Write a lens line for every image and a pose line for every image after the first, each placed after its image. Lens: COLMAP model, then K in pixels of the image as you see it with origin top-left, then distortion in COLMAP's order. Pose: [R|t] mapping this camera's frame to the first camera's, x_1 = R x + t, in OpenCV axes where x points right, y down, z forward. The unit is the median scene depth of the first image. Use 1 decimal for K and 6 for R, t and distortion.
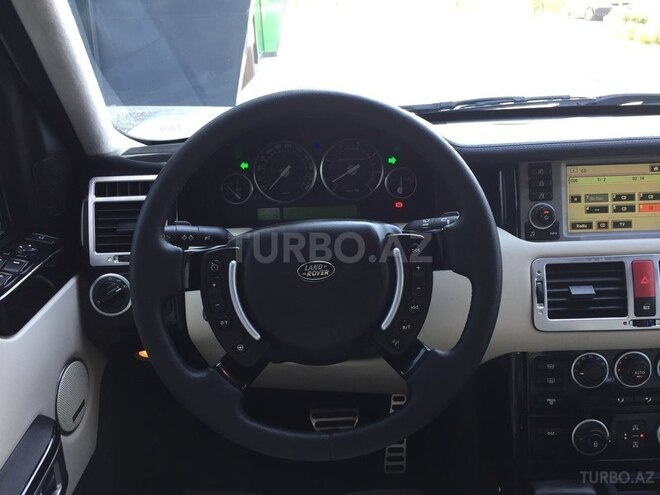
lens RADIAL K [[568.8, 0, 329.3], [0, 568.8, 253.4], [0, 0, 1]] dist [0.082310, -0.112126]
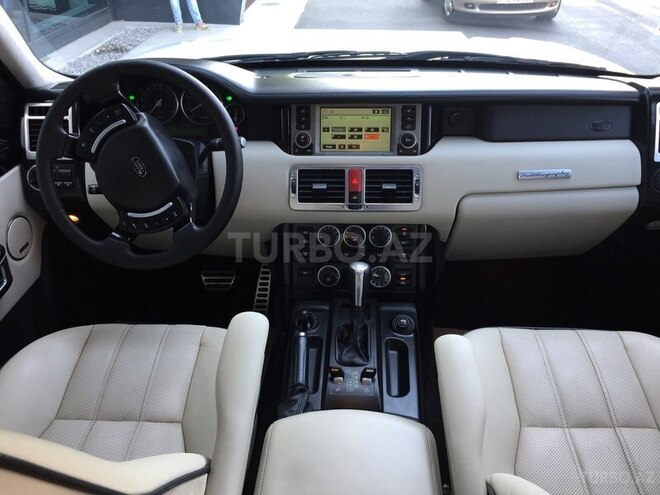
lens RADIAL K [[568.8, 0, 329.8], [0, 568.8, 249.7], [0, 0, 1]] dist [0.082310, -0.112126]
pose [[0.998116, 0.045048, -0.041665, 0.520300], [-0.039213, 0.990530, 0.131574, 0.027082], [0.047198, -0.129692, 0.990430, -0.611656]]
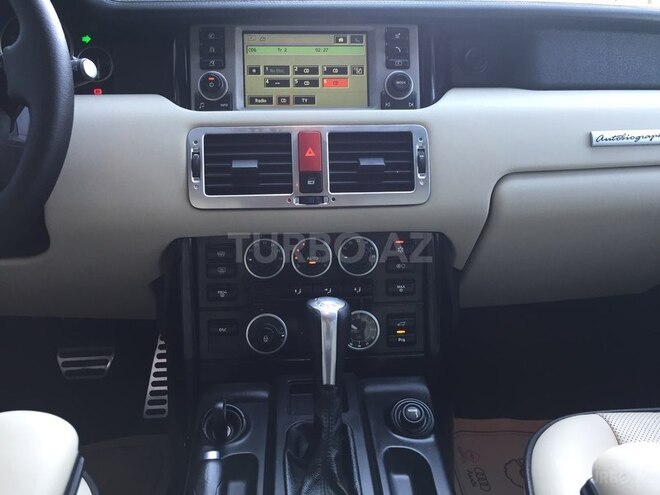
lens RADIAL K [[568.8, 0, 329.8], [0, 568.8, 250.1], [0, 0, 1]] dist [0.082310, -0.112126]
pose [[0.997526, 0.009857, 0.069607, 0.487519], [-0.008105, 0.999644, -0.025409, 0.209244], [-0.069832, 0.024782, 0.997251, 0.102525]]
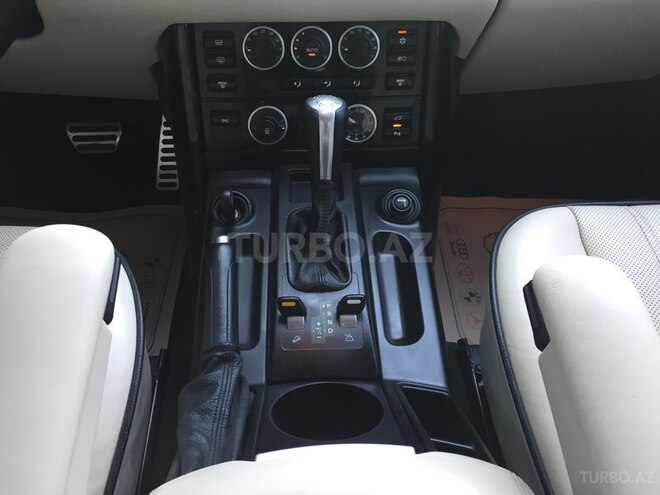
lens RADIAL K [[568.8, 0, 327.5], [0, 568.8, 248.9], [0, 0, 1]] dist [0.082310, -0.112126]
pose [[0.998038, 0.002864, 0.062539, 0.491896], [-0.026168, 0.926586, 0.375171, 0.152997], [-0.056873, -0.376071, 0.924844, 0.061160]]
